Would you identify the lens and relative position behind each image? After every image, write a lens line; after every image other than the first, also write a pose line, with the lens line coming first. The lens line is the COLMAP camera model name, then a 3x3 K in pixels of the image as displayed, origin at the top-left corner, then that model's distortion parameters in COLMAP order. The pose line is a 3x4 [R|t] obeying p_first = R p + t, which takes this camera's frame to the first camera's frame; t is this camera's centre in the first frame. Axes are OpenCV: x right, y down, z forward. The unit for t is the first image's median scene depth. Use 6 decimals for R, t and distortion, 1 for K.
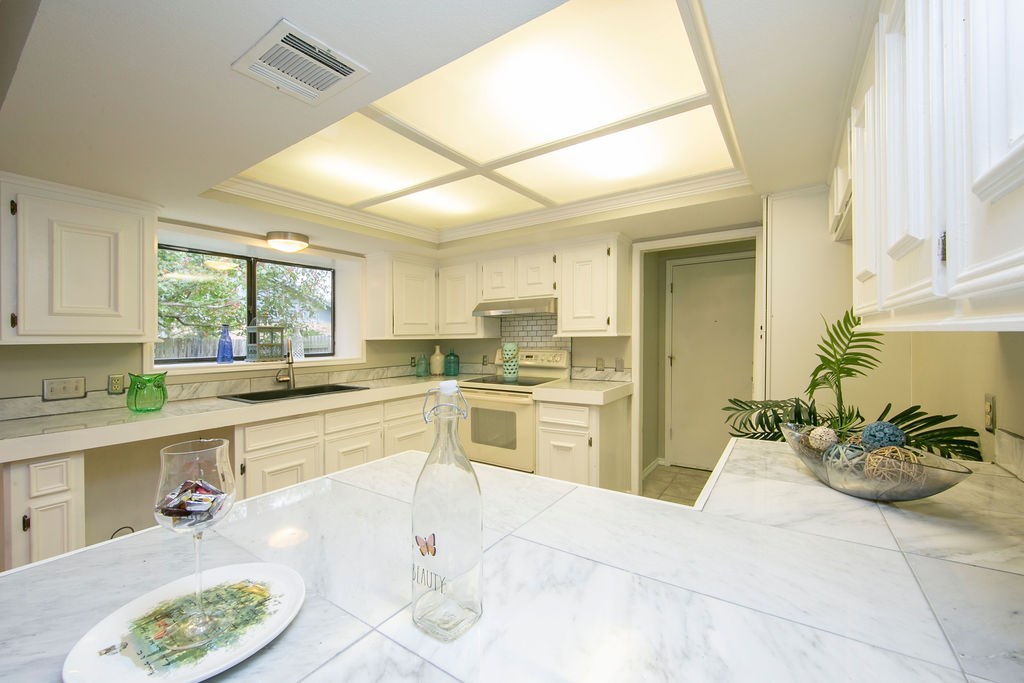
lens RADIAL K [[411.4, 0, 512.0], [0, 411.4, 341.5], [0, 0, 1]] dist [-0.002965, -0.000319]
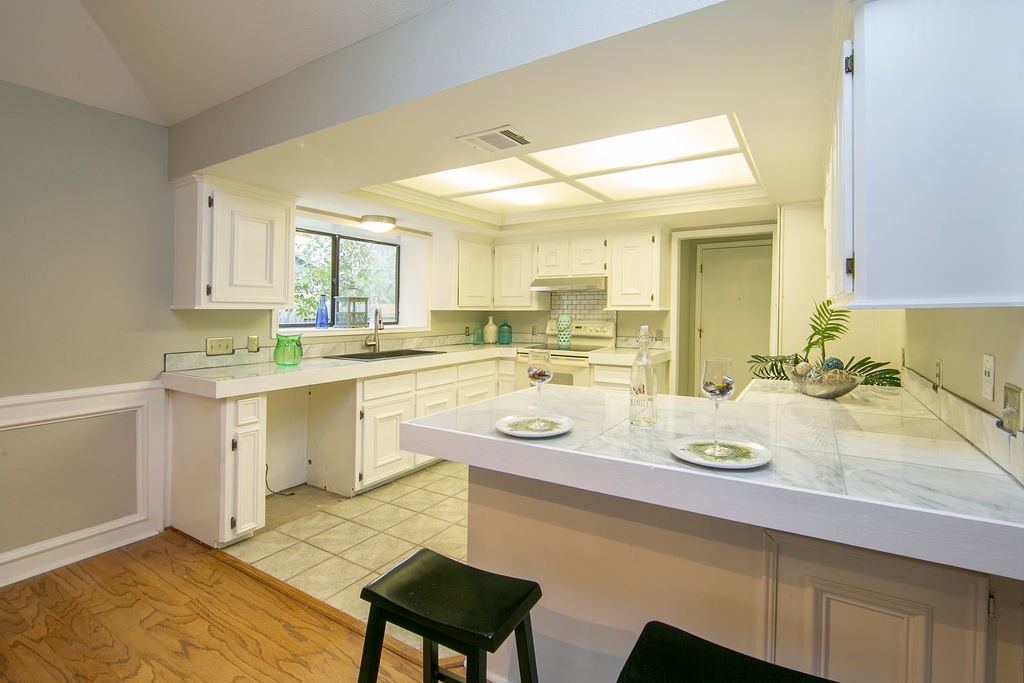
lens RADIAL K [[456.5, 0, 543.3], [0, 456.5, 310.6], [0, 0, 1]] dist [-0.000544, -0.000434]
pose [[0.997723, 0.015651, 0.065605, -0.160094], [-0.014941, 0.999825, -0.011288, 0.007463], [-0.065770, 0.010282, 0.997782, -0.286080]]
